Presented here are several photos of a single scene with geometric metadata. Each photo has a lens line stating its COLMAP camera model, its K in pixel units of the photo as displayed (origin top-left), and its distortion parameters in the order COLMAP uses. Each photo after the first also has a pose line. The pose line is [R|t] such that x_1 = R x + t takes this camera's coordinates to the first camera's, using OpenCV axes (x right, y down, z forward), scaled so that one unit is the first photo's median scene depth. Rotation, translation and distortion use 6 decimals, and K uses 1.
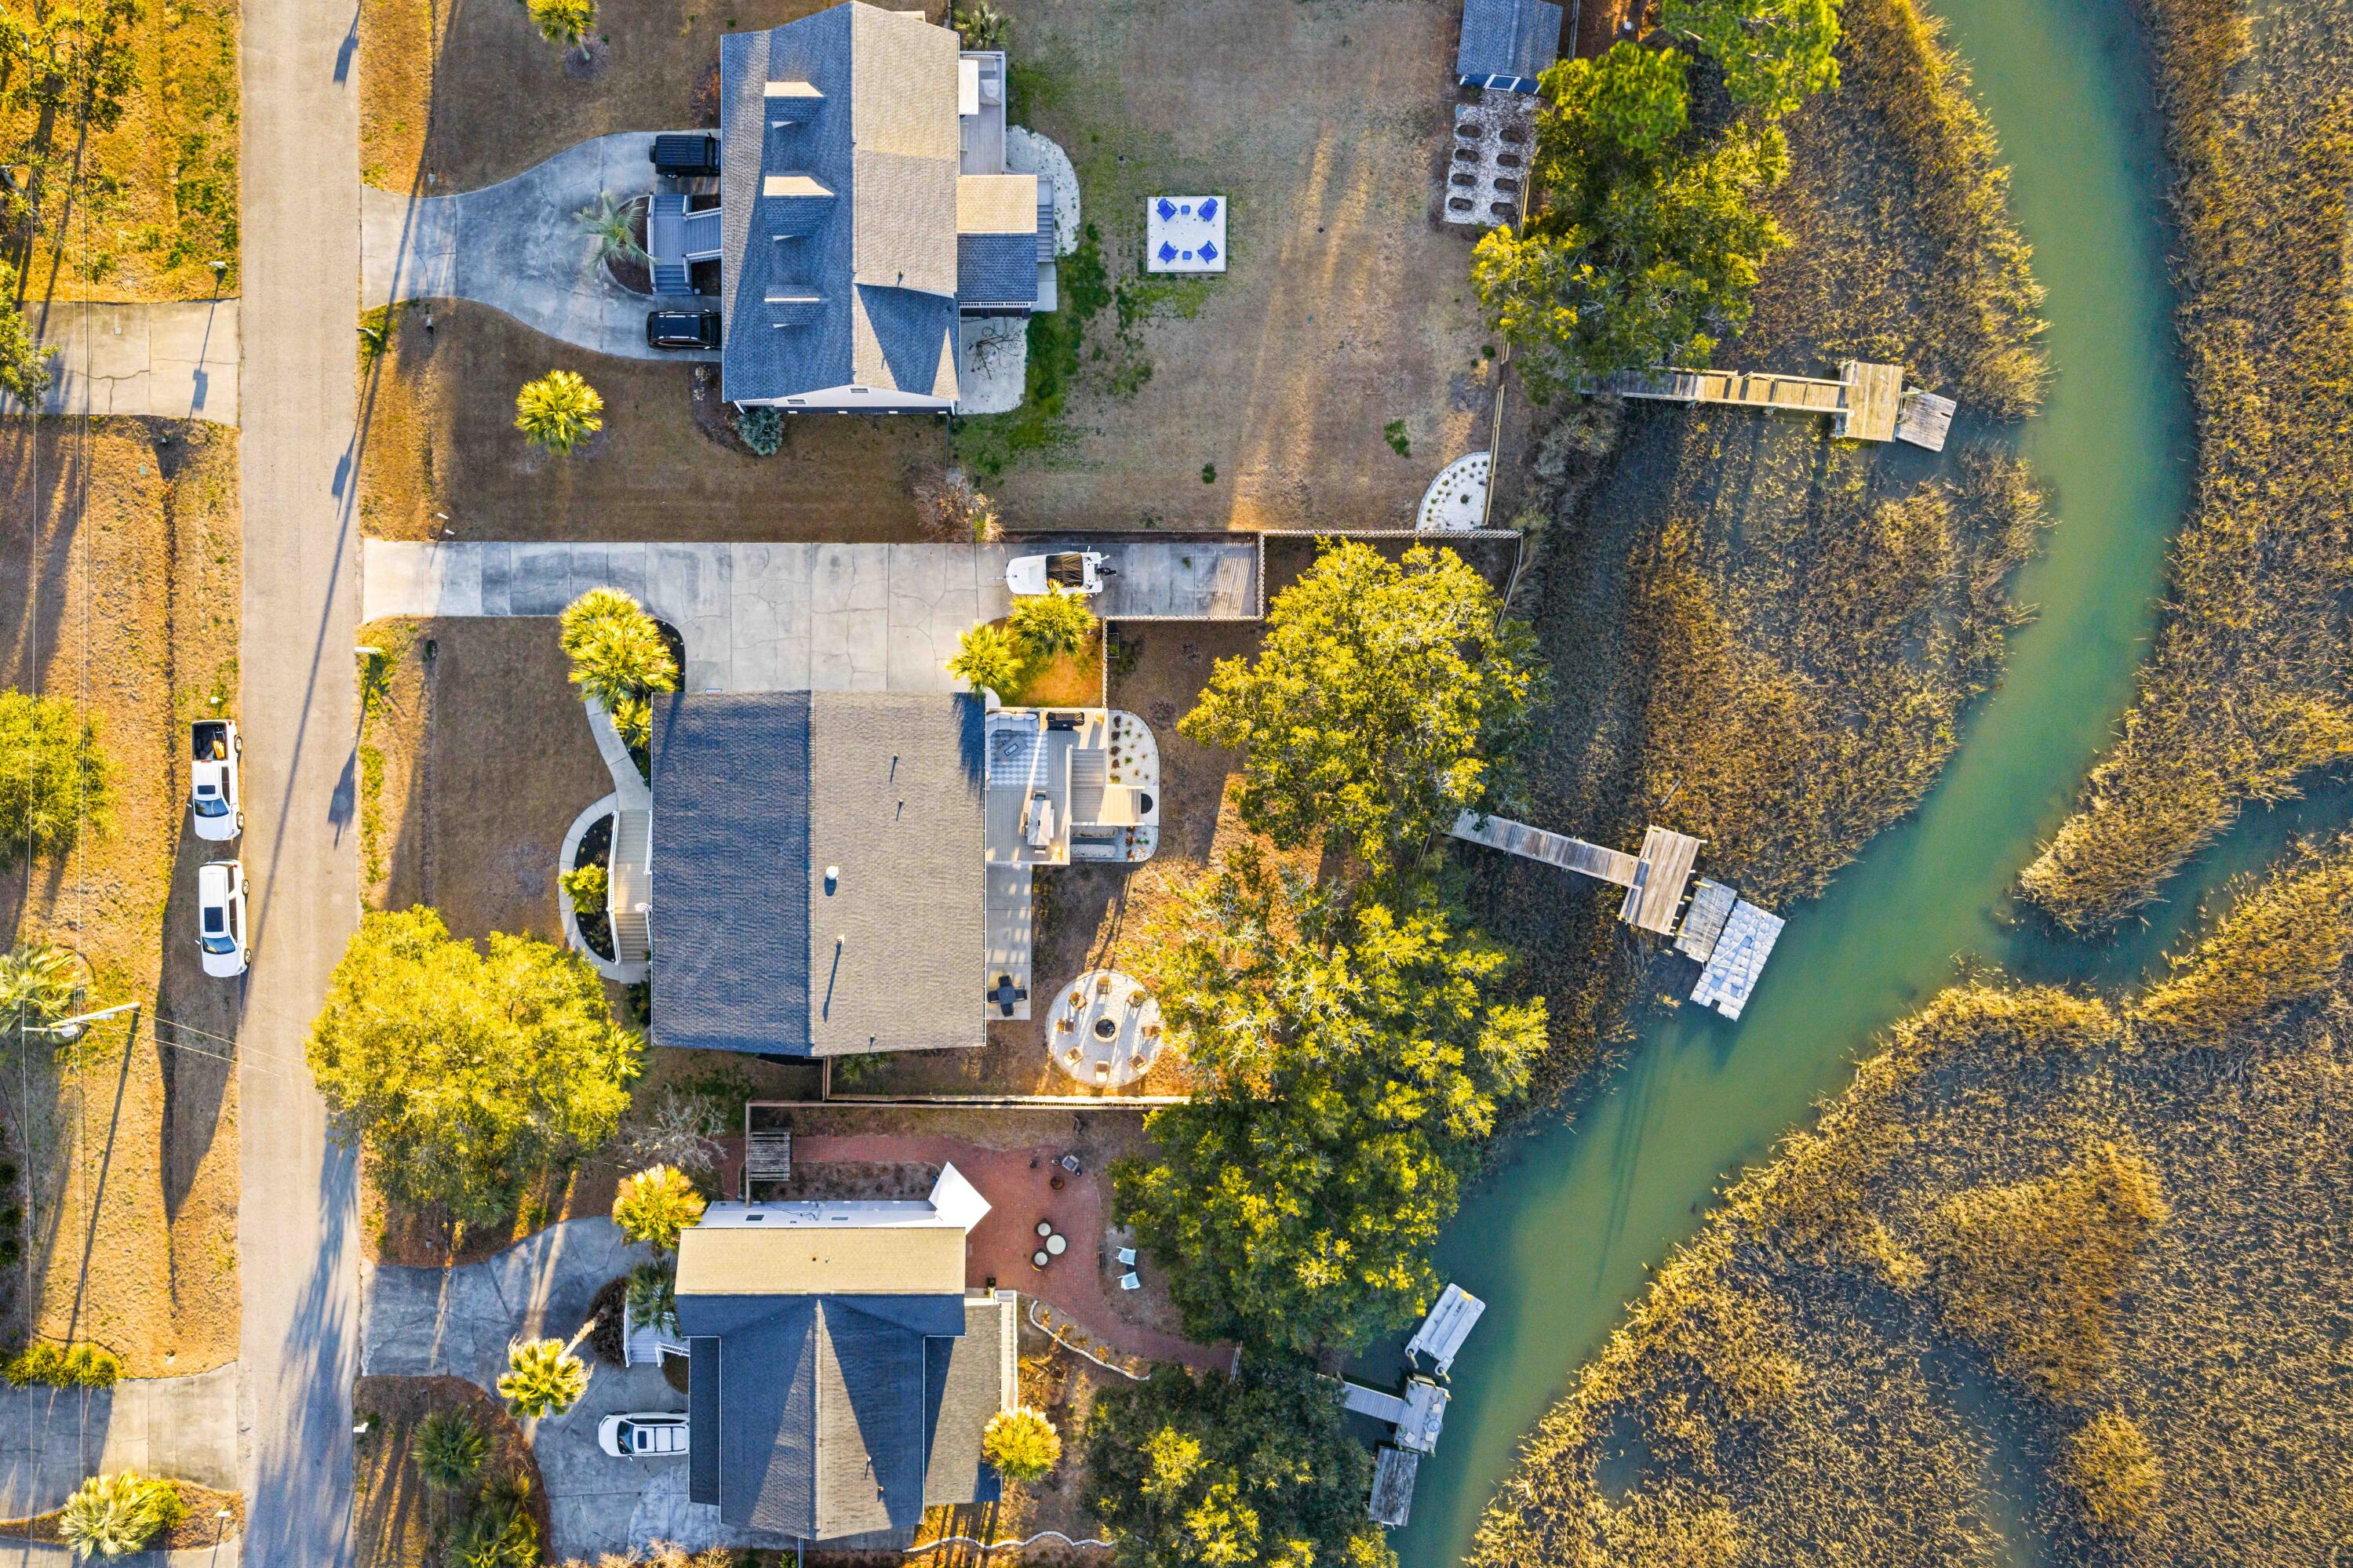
lens RADIAL K [[1932.2, 0, 1175.2], [0, 1932.2, 859.2], [0, 0, 1]] dist [-0.002383, -0.006941]
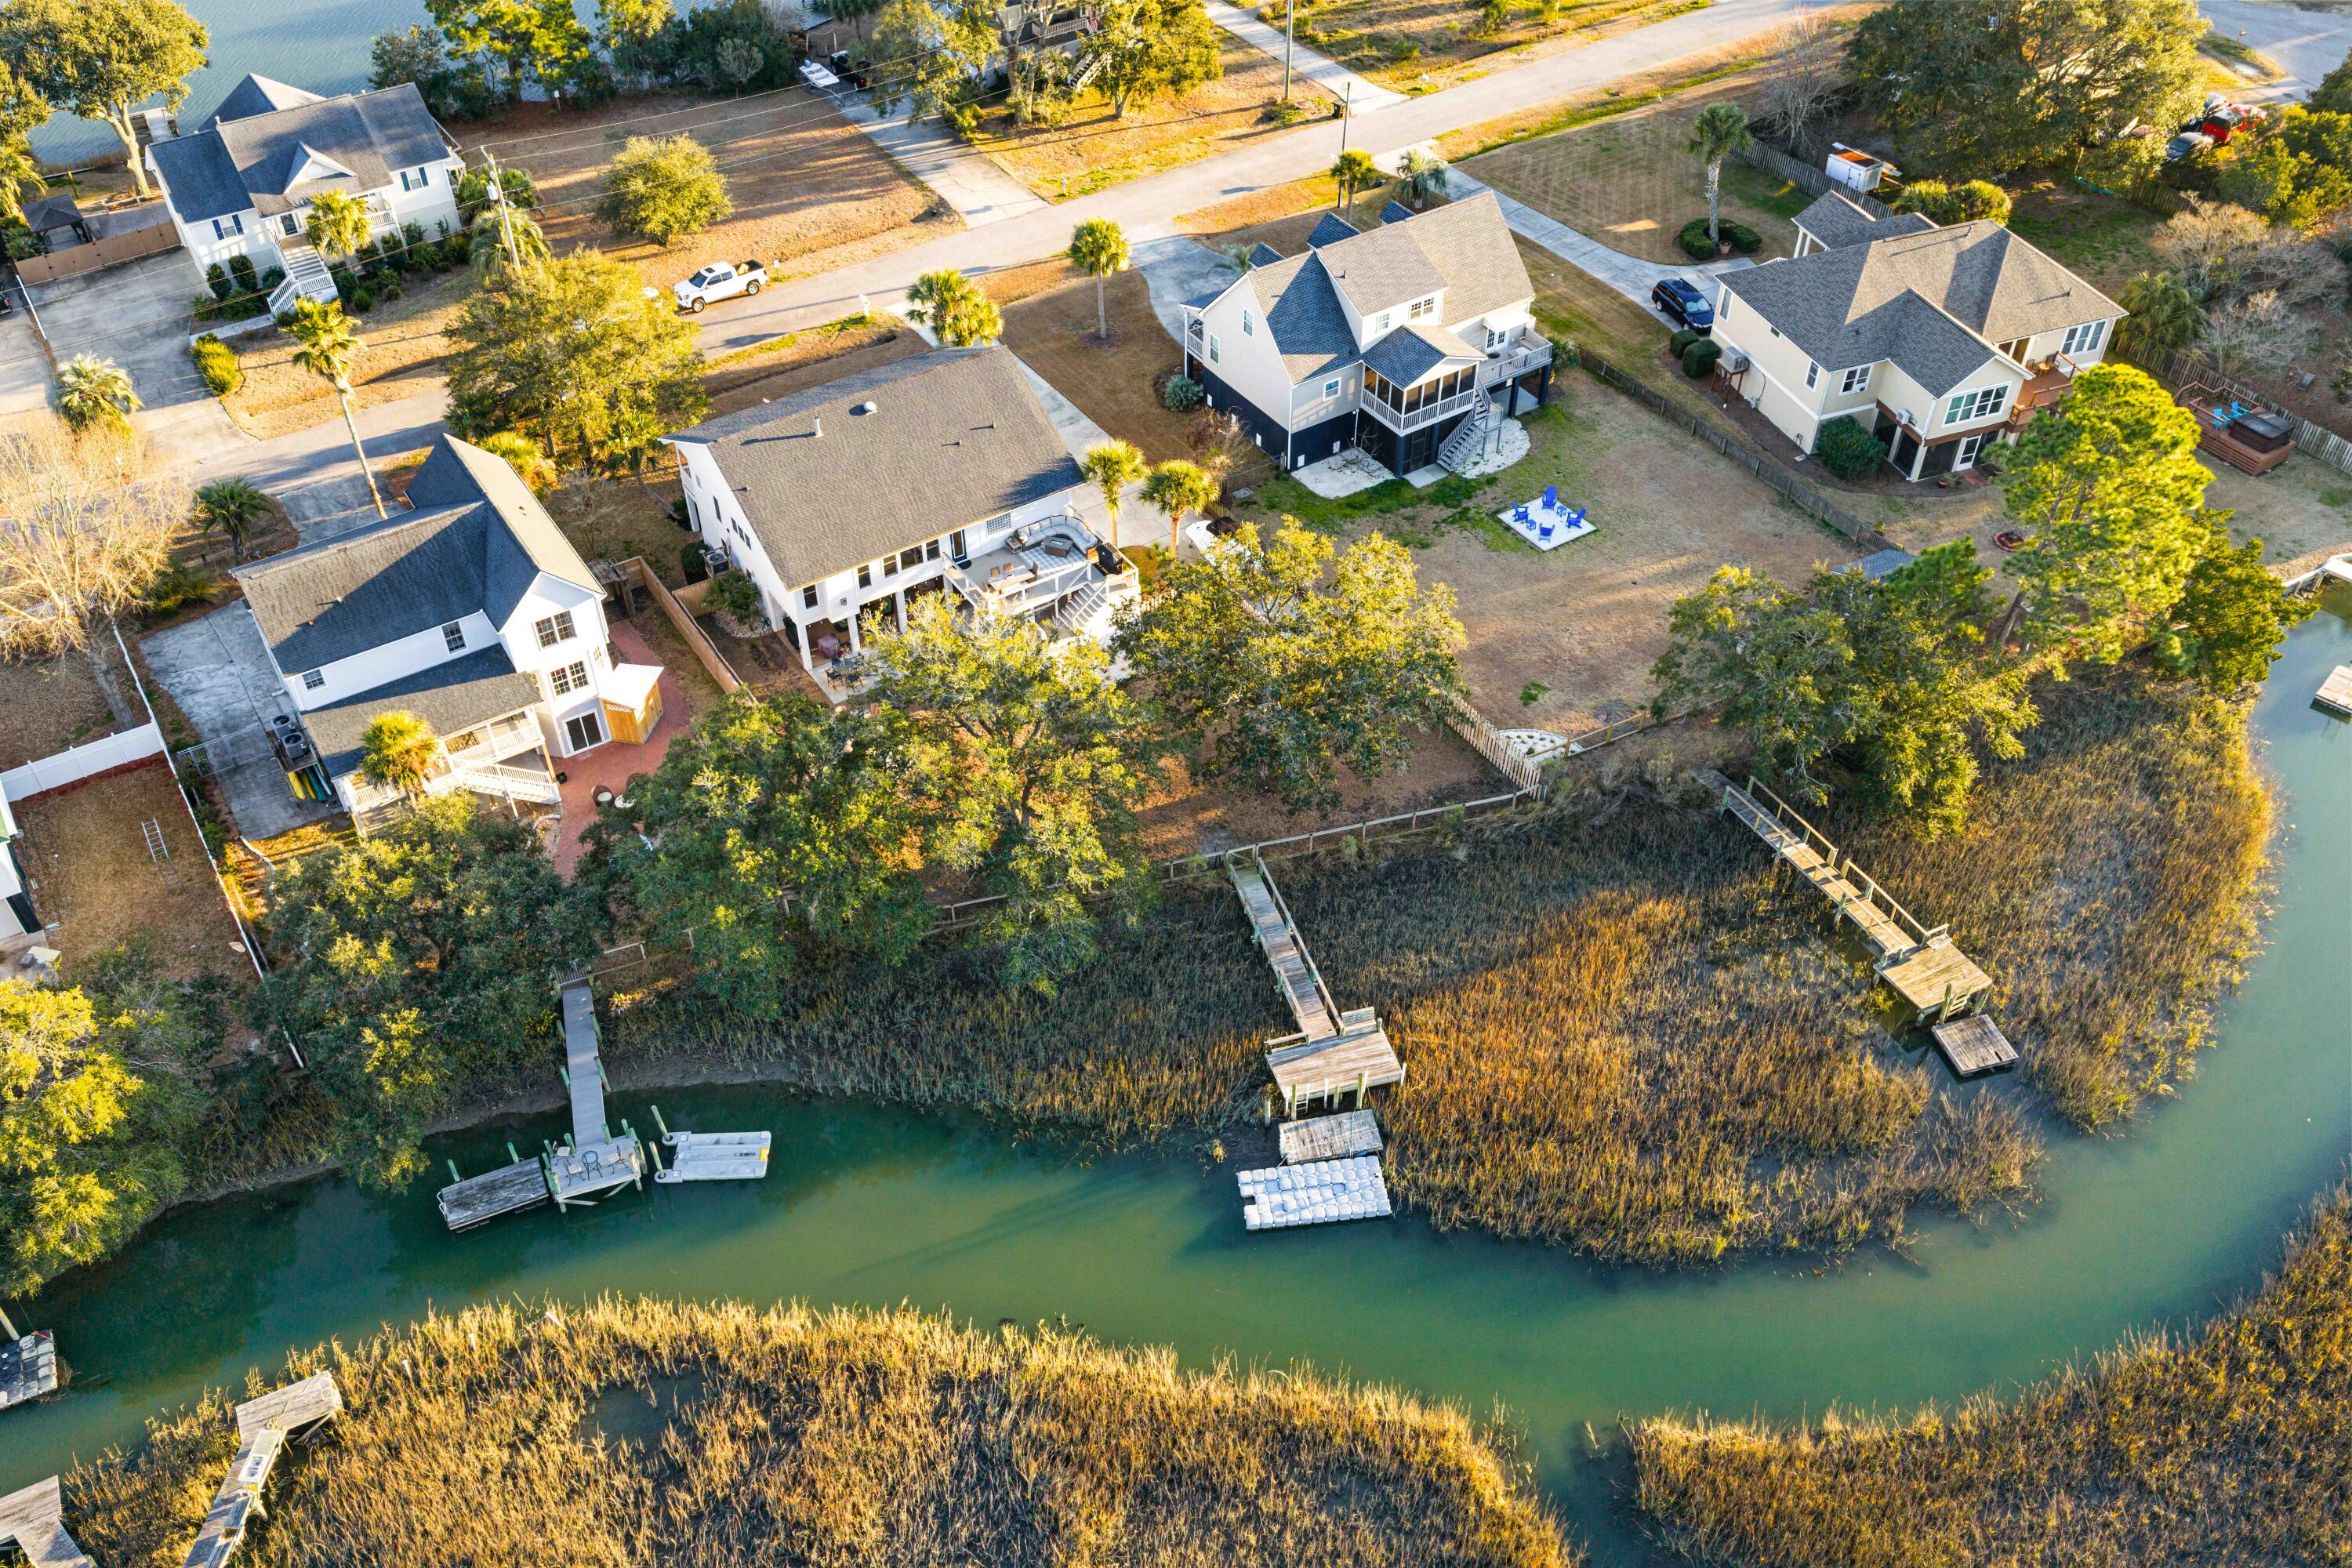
lens RADIAL K [[1843.0, 0, 1179.3], [0, 1843.0, 864.4], [0, 0, 1]] dist [0.015790, -0.009224]
pose [[0.553958, 0.607147, -0.569653, 0.602821], [-0.832515, 0.398163, -0.385208, 0.329164], [-0.007063, 0.687633, 0.726024, 0.374579]]
